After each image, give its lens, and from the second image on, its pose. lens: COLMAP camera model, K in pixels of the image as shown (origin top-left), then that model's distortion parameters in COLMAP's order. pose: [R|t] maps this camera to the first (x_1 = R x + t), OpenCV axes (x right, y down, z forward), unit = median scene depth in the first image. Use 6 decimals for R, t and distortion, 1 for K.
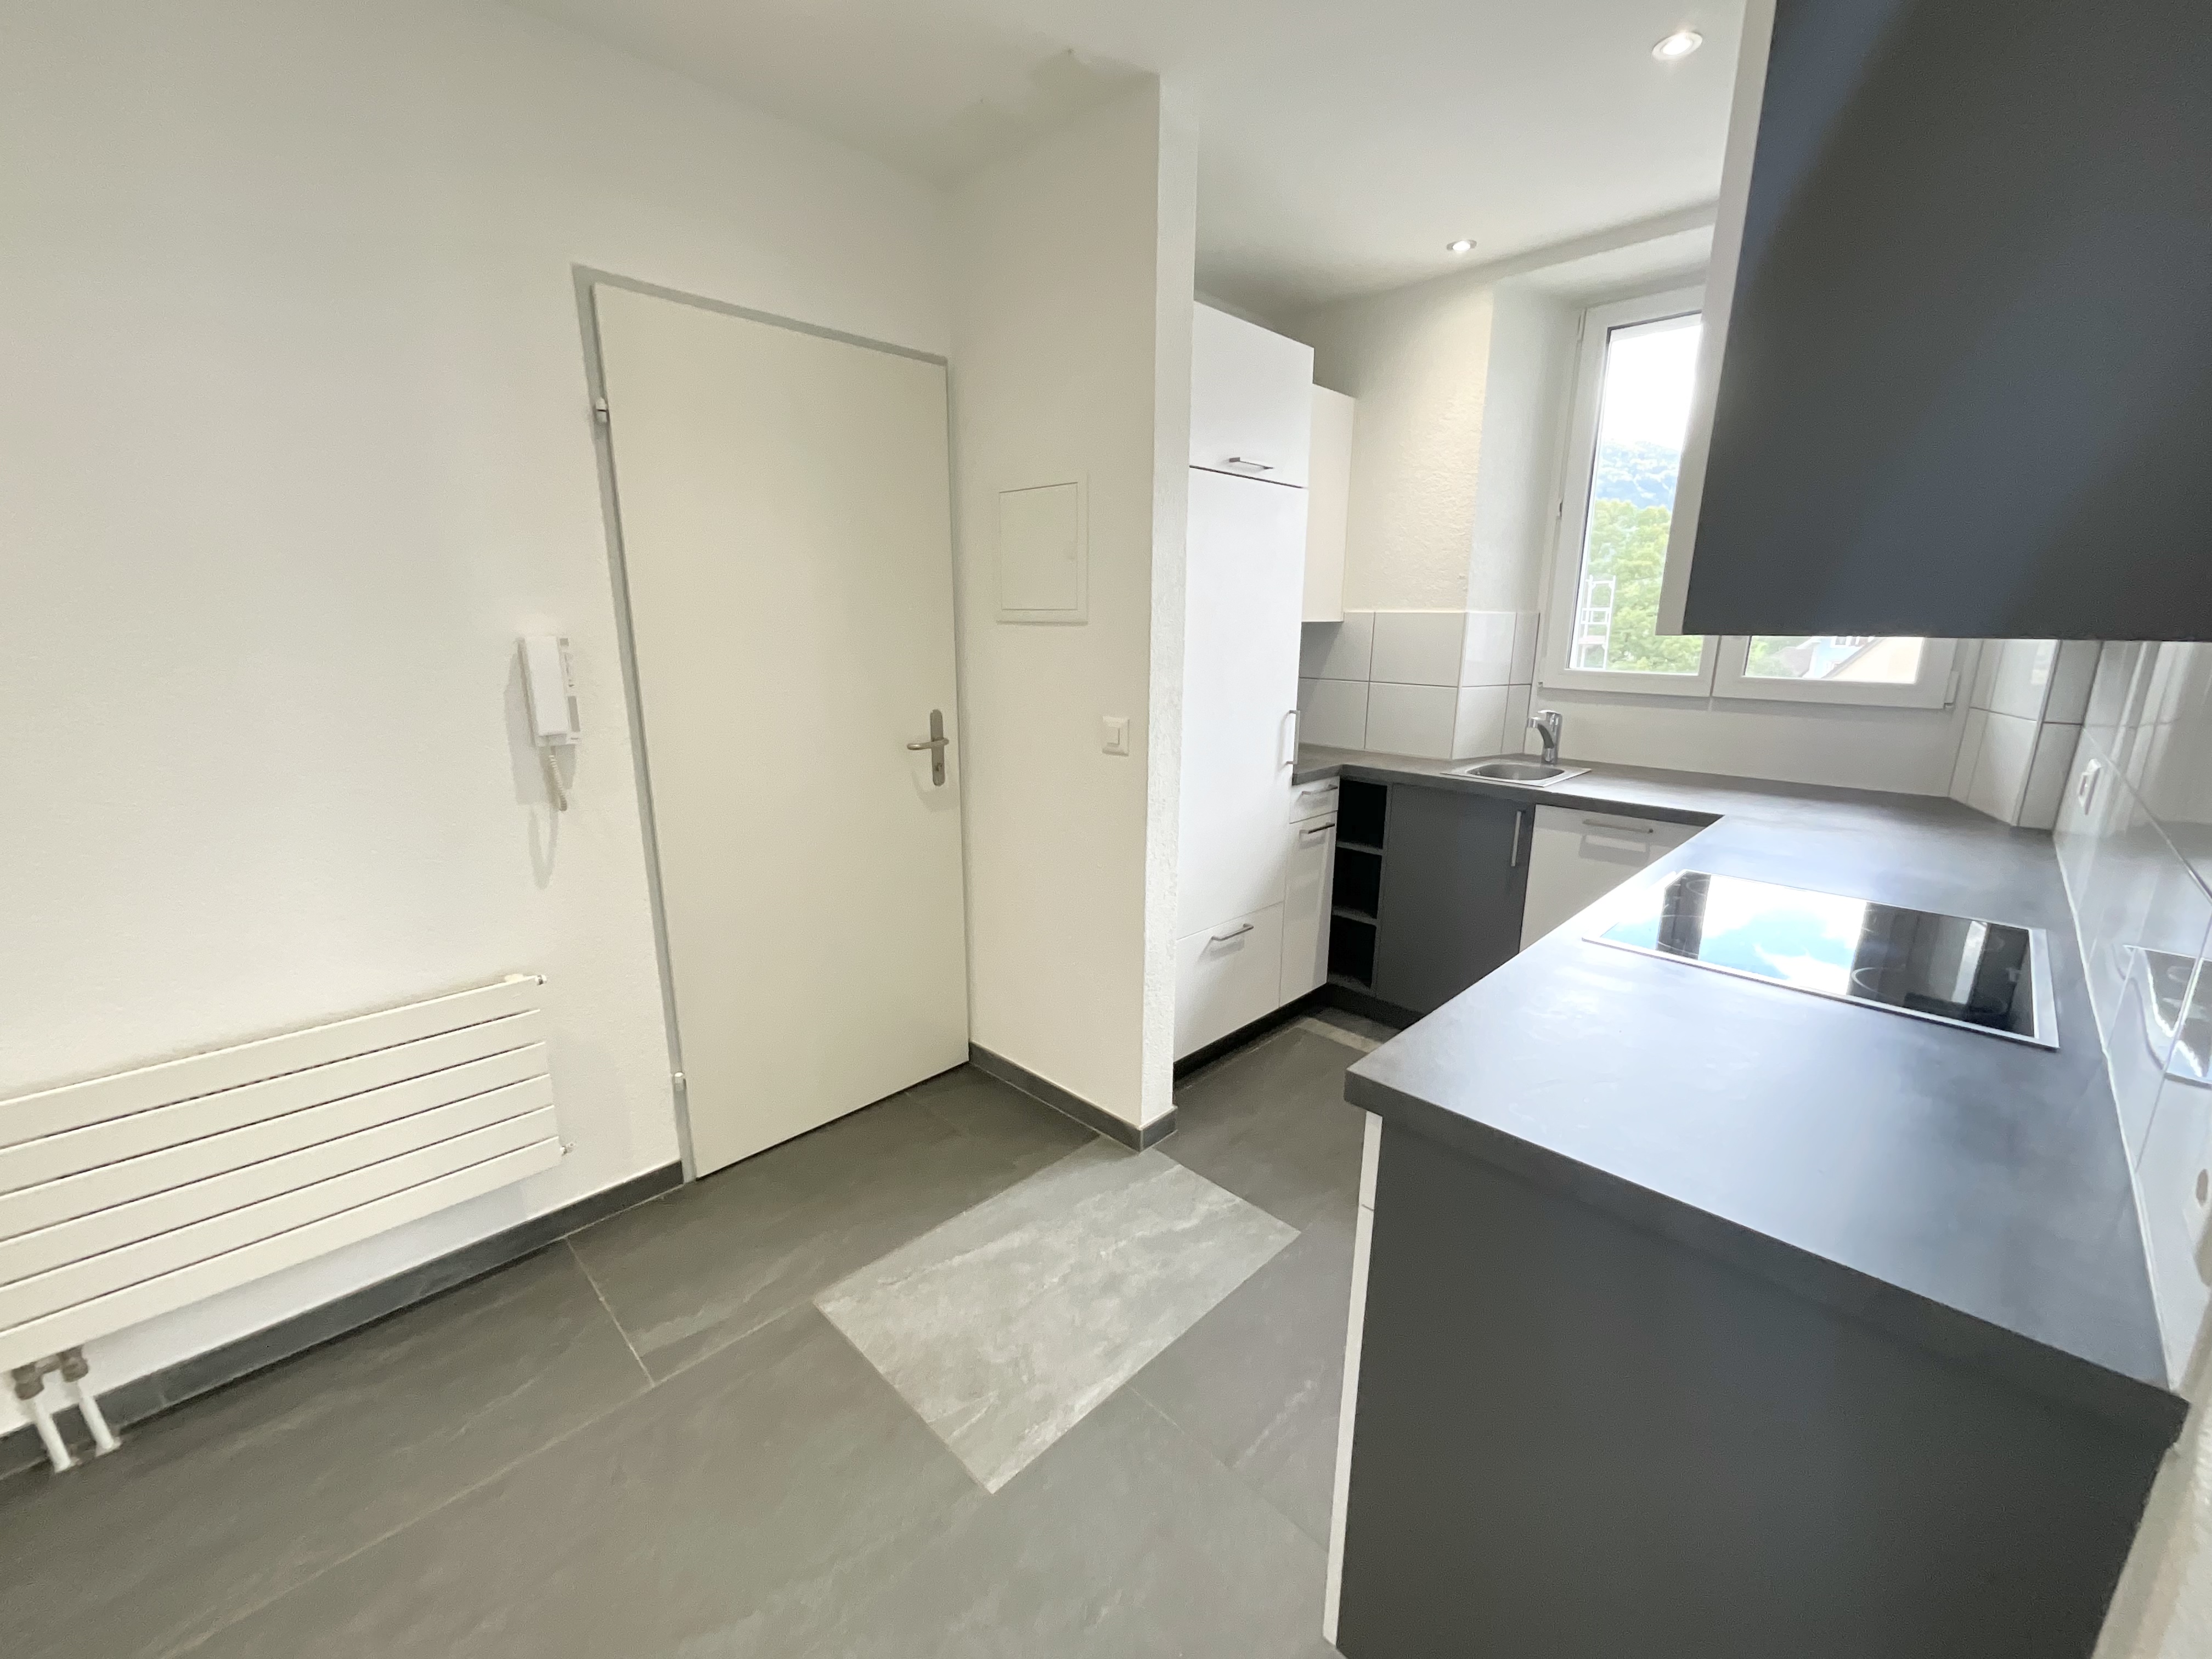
lens RADIAL K [[890.4, 0, 1105.3], [0, 890.4, 829.1], [0, 0, 1]] dist [-0.003026, 0.000004]
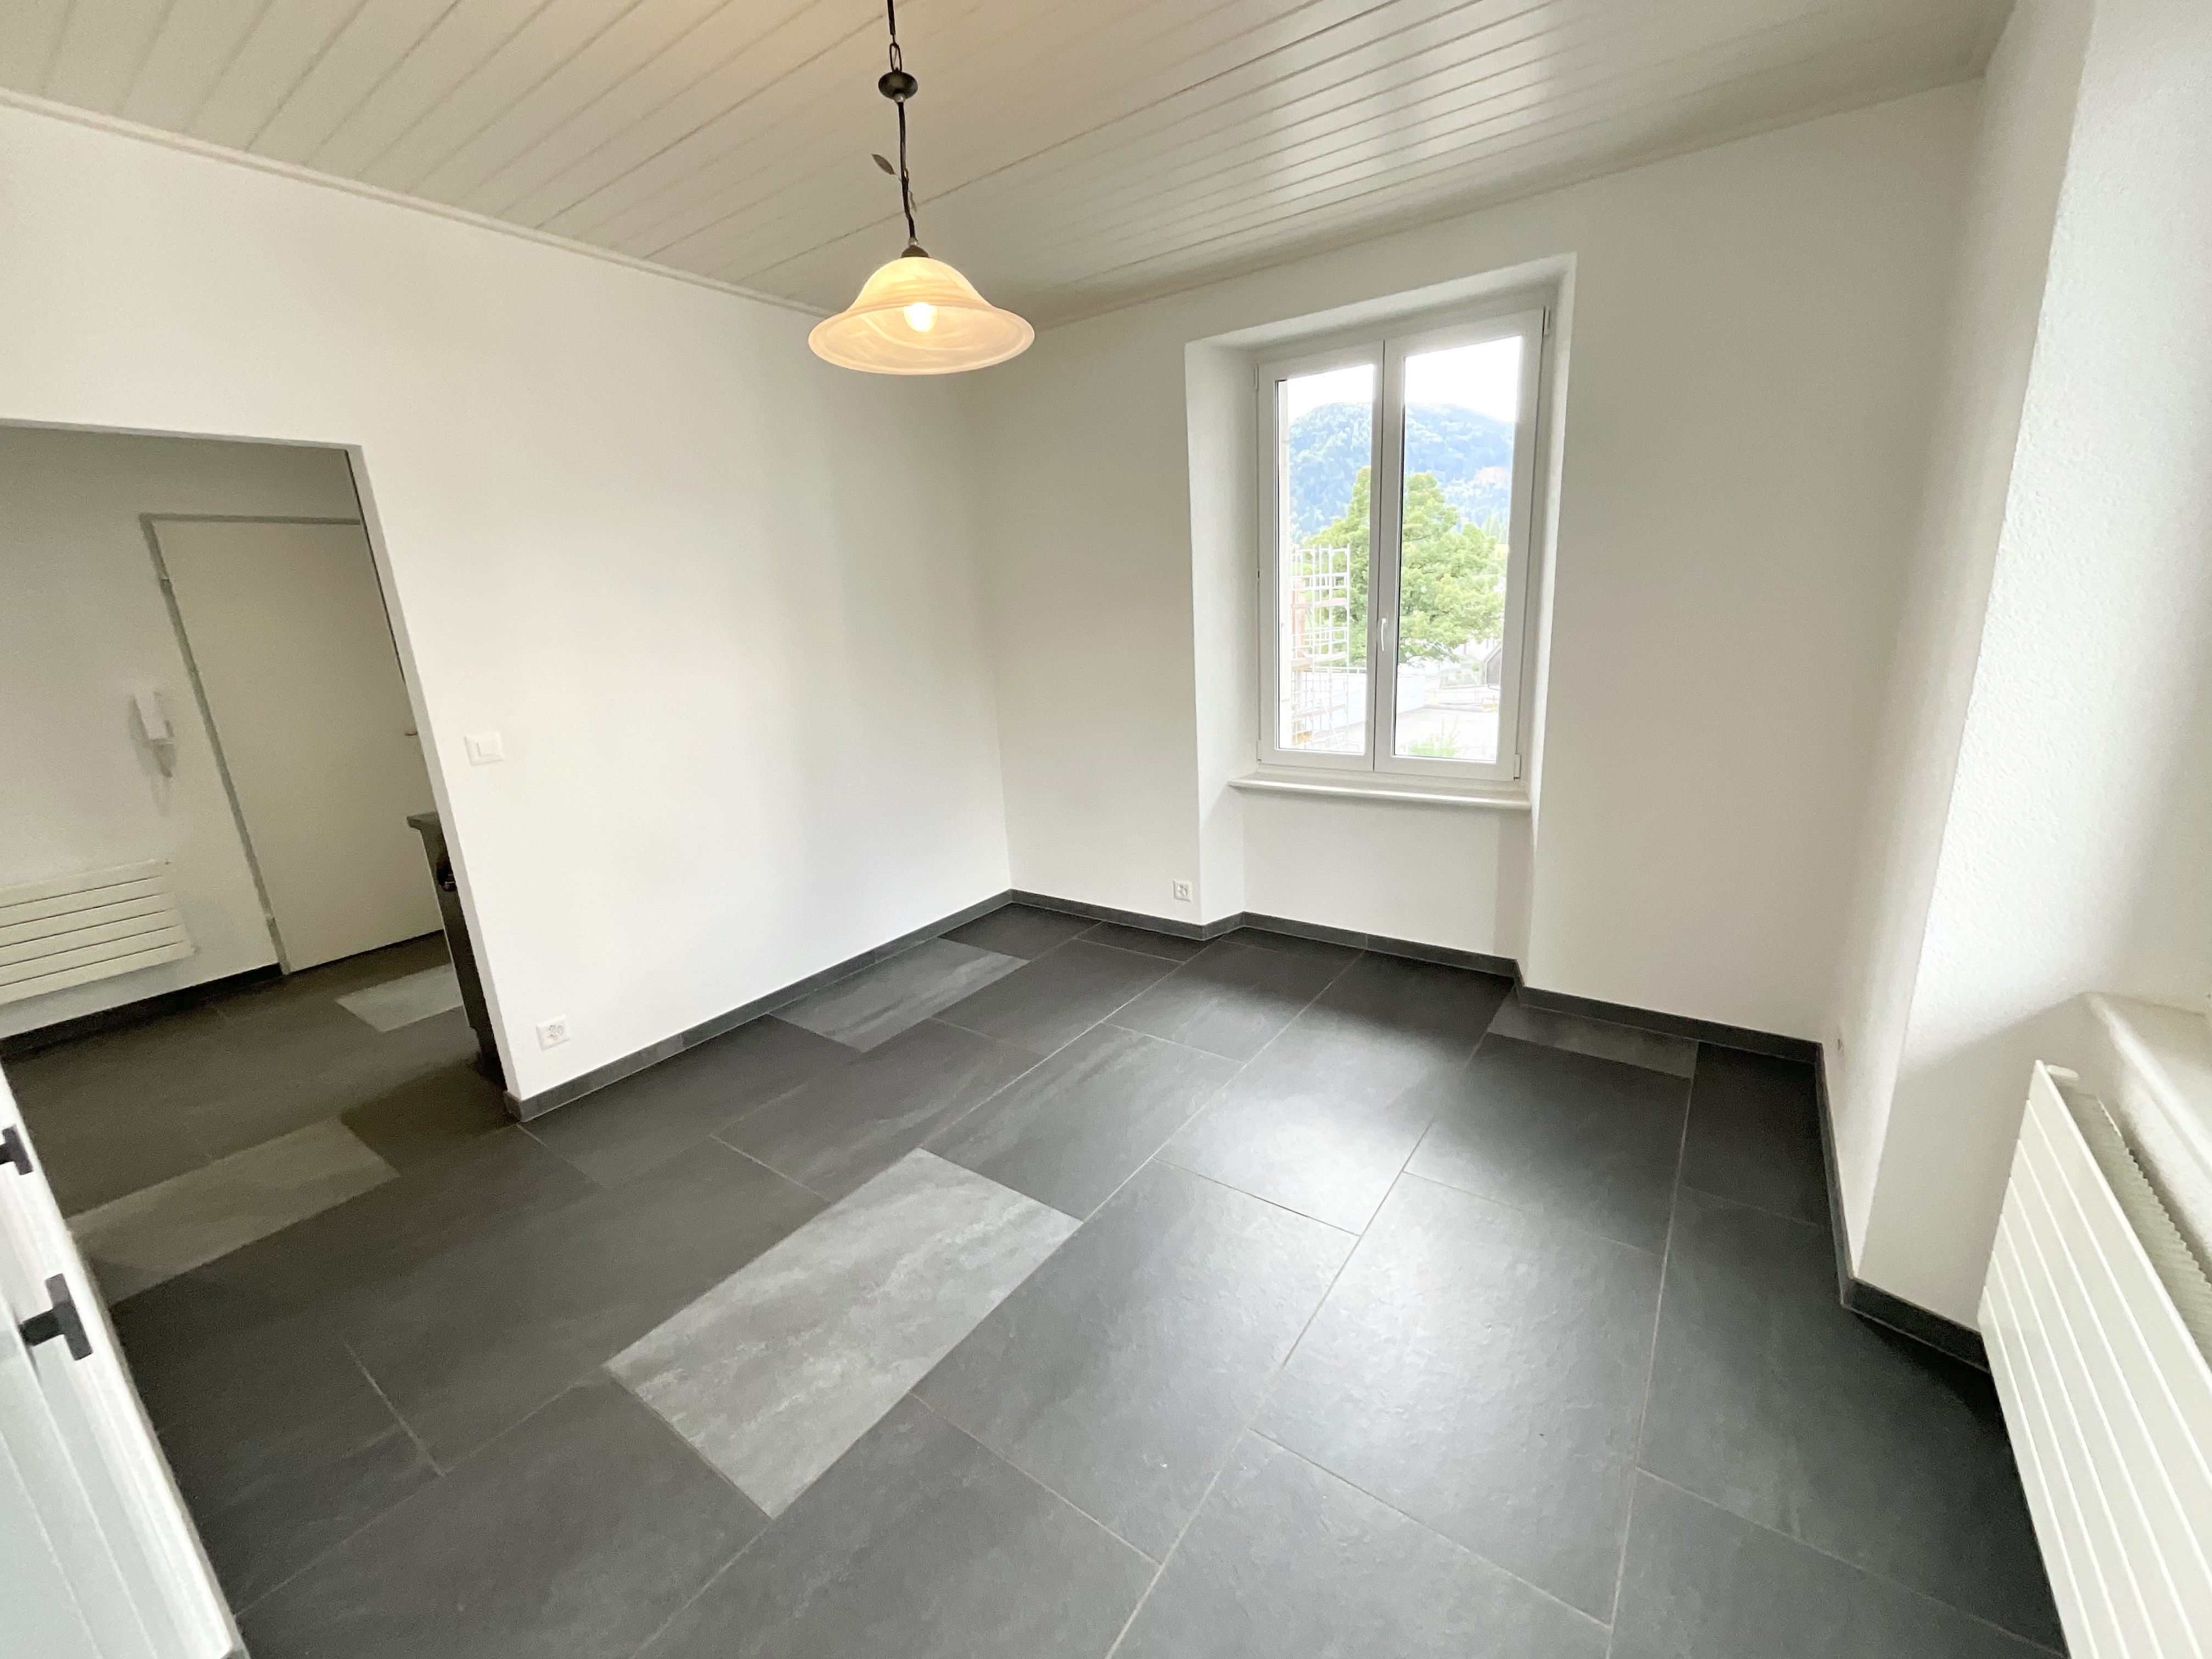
lens RADIAL K [[891.2, 0, 1106.0], [0, 891.2, 829.5], [0, 0, 1]] dist [0.000009, 0.000269]
pose [[0.985357, -0.096767, 0.140384, 1.001647], [0.093702, 0.995198, 0.028297, 0.200867], [-0.142448, -0.014728, 0.989693, -1.103455]]
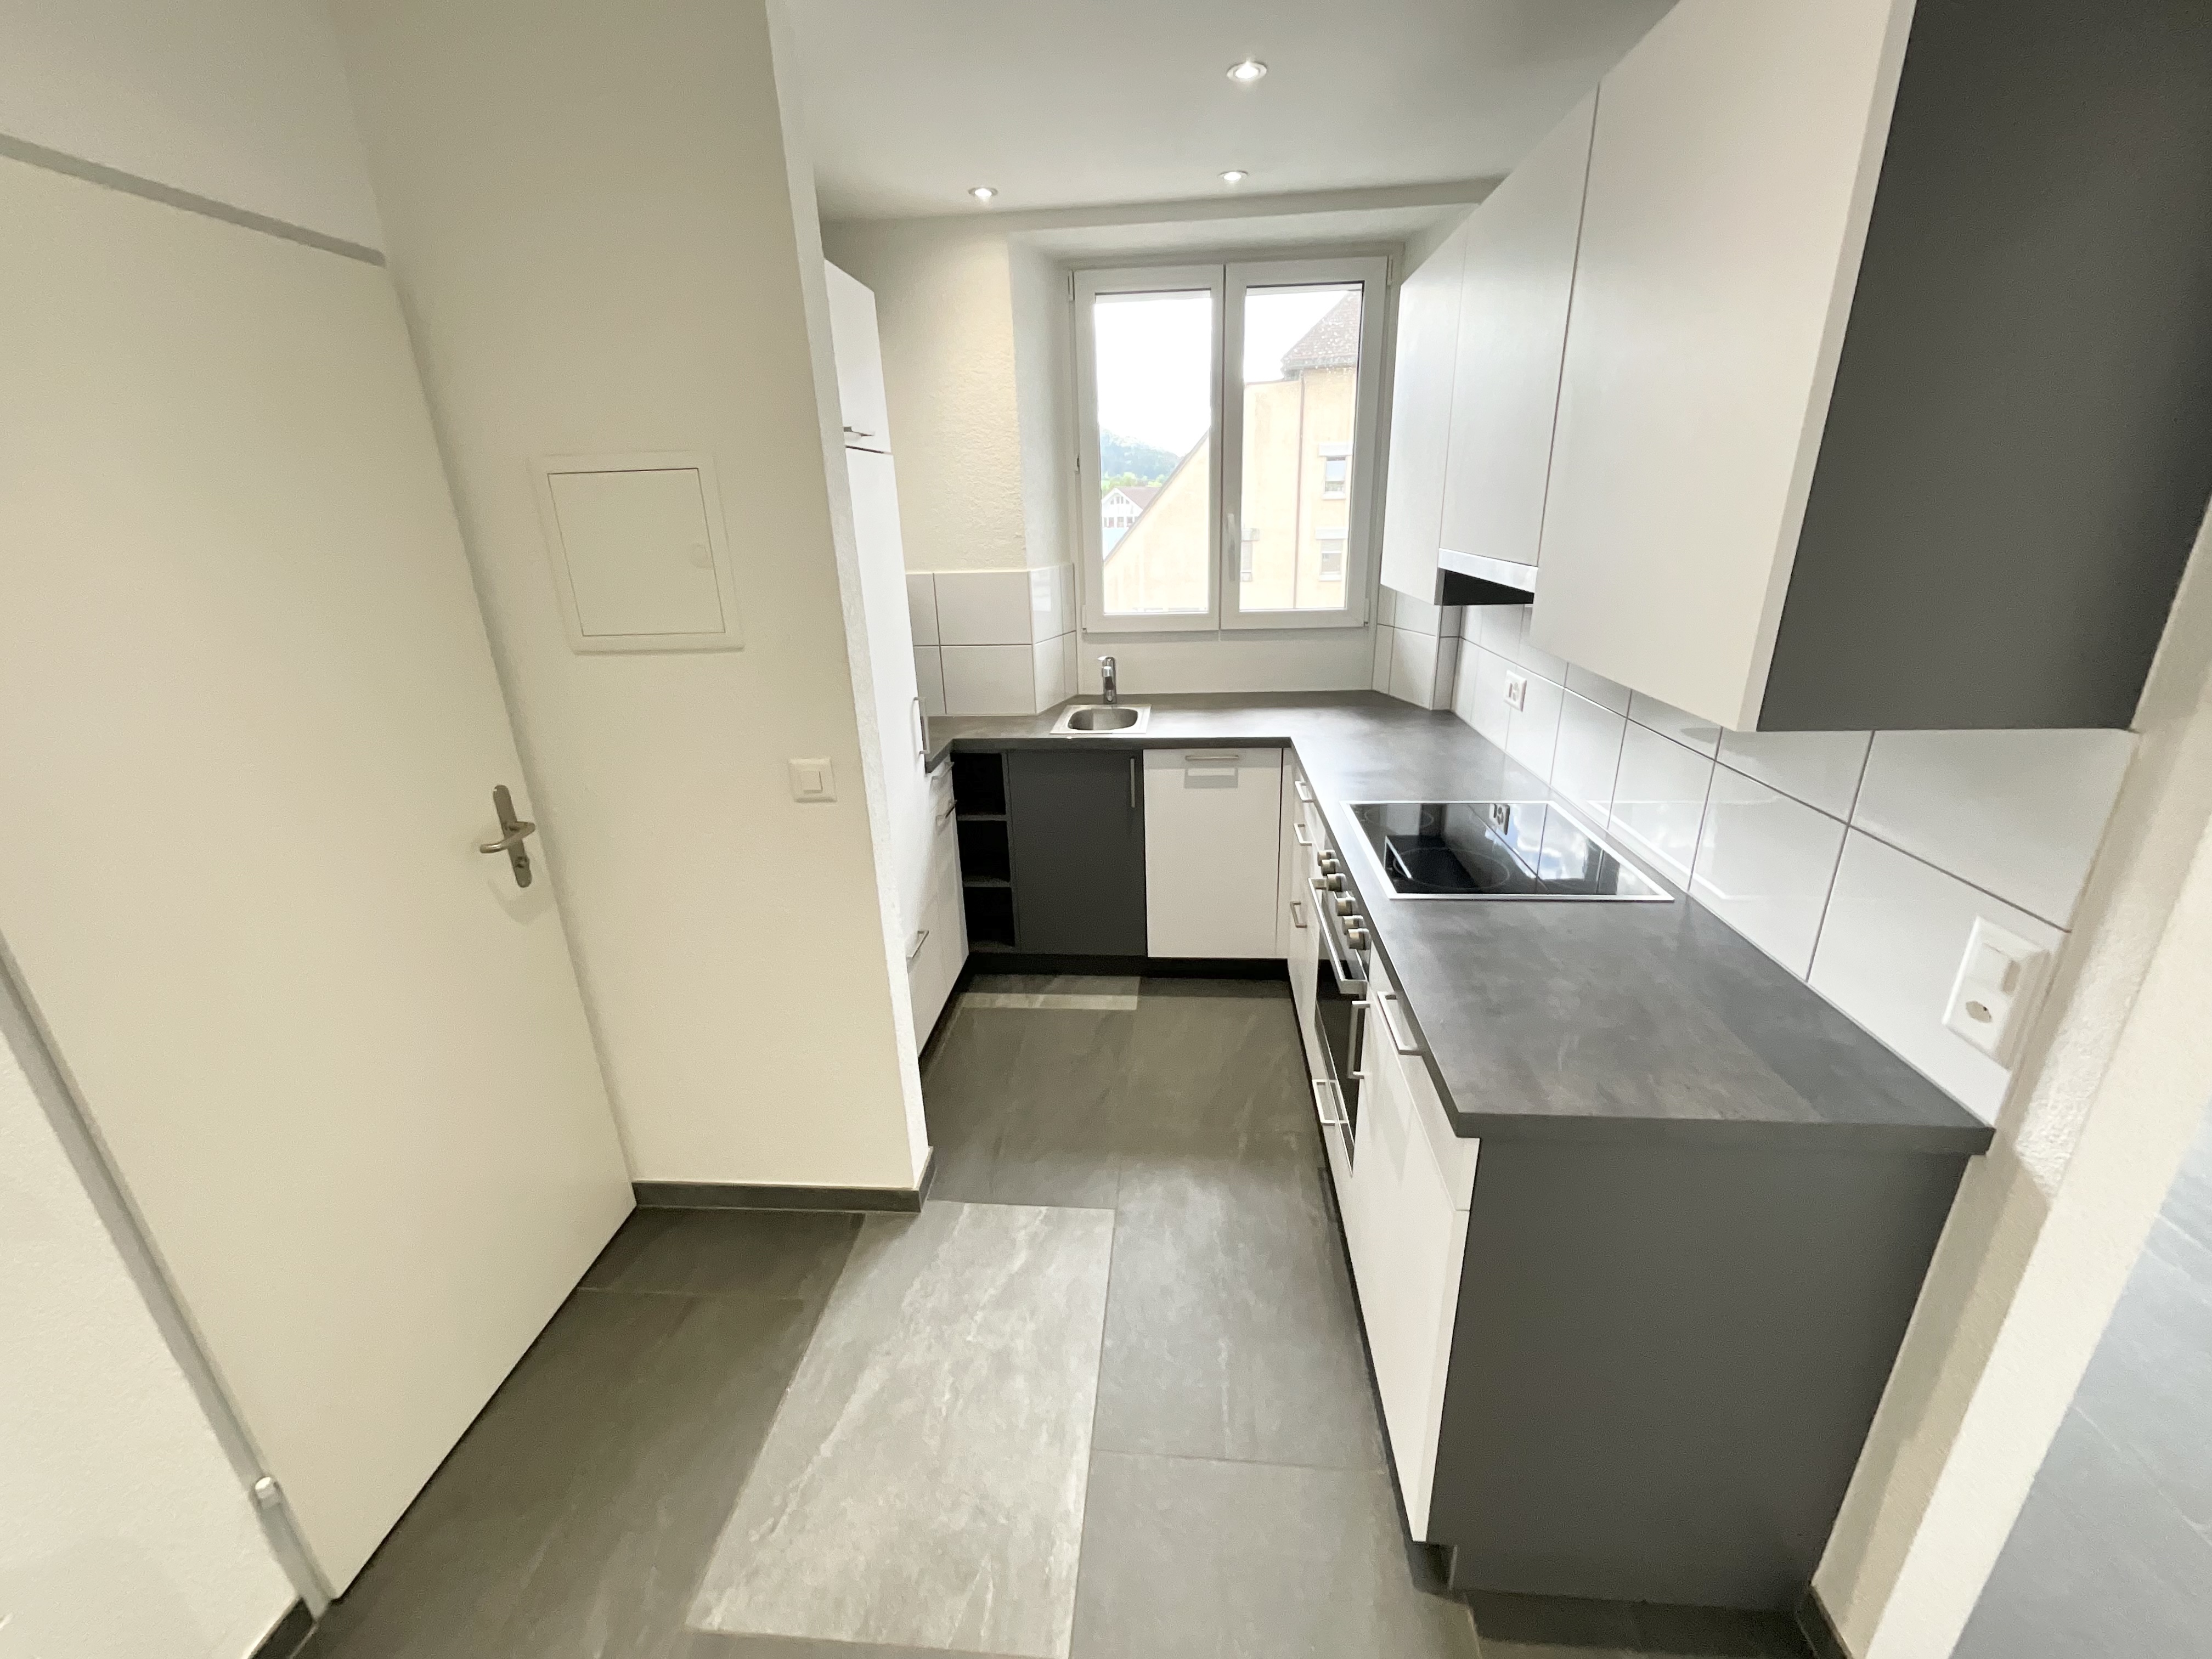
lens RADIAL K [[891.2, 0, 1106.0], [0, 891.2, 829.5], [0, 0, 1]] dist [0.000009, 0.000269]
pose [[0.767648, -0.245230, 0.592098, -0.281541], [0.181460, 0.969256, 0.166178, -0.148322], [-0.614646, -0.020124, 0.788546, 0.173989]]
